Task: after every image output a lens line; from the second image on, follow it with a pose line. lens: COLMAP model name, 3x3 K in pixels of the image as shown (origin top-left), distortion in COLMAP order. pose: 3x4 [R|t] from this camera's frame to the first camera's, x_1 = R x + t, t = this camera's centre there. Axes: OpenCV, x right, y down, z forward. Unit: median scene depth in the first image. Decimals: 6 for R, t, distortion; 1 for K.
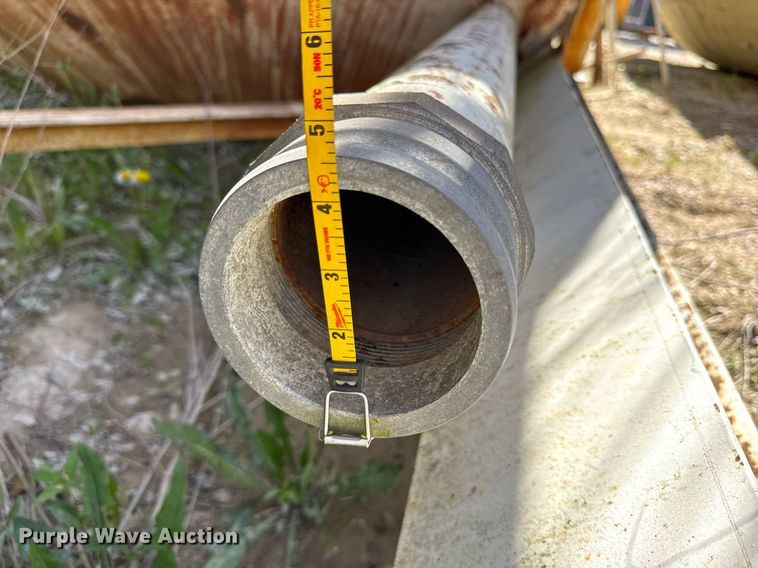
lens RADIAL K [[550.9, 0, 378.4], [0, 550.9, 296.5], [0, 0, 1]] dist [0.133502, -0.249144]
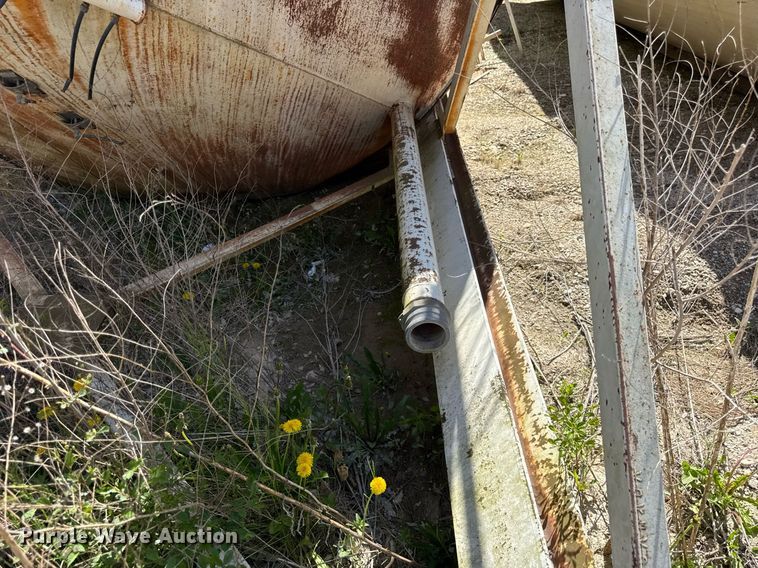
lens RADIAL K [[550.9, 0, 378.4], [0, 550.9, 296.5], [0, 0, 1]] dist [0.133502, -0.249144]
pose [[0.968262, -0.225867, 0.107016, -0.163260], [0.211635, 0.968704, 0.129701, -0.187183], [-0.132962, -0.102936, 0.985761, -0.724356]]
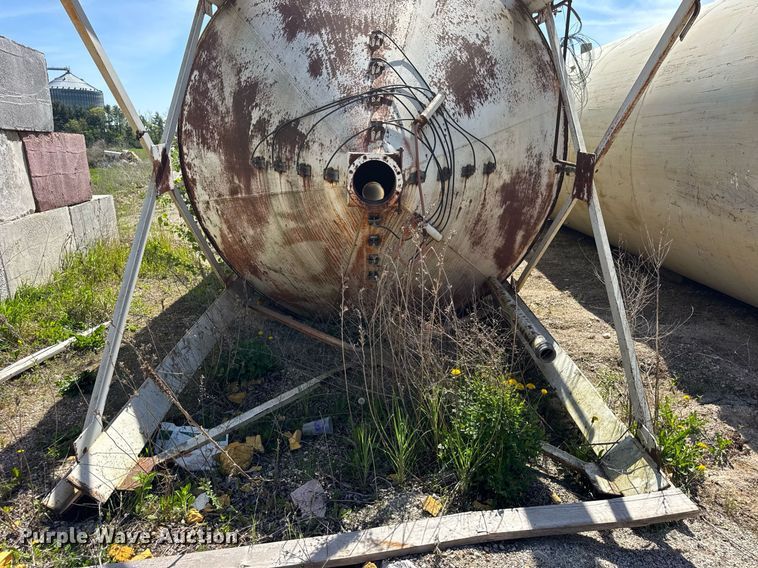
lens RADIAL K [[550.9, 0, 378.4], [0, 550.9, 296.5], [0, 0, 1]] dist [0.133502, -0.249144]
pose [[0.969064, -0.153952, 0.192909, -1.073660], [0.189764, 0.964525, -0.183522, 0.059457], [-0.157812, 0.214452, 0.963901, -2.002926]]
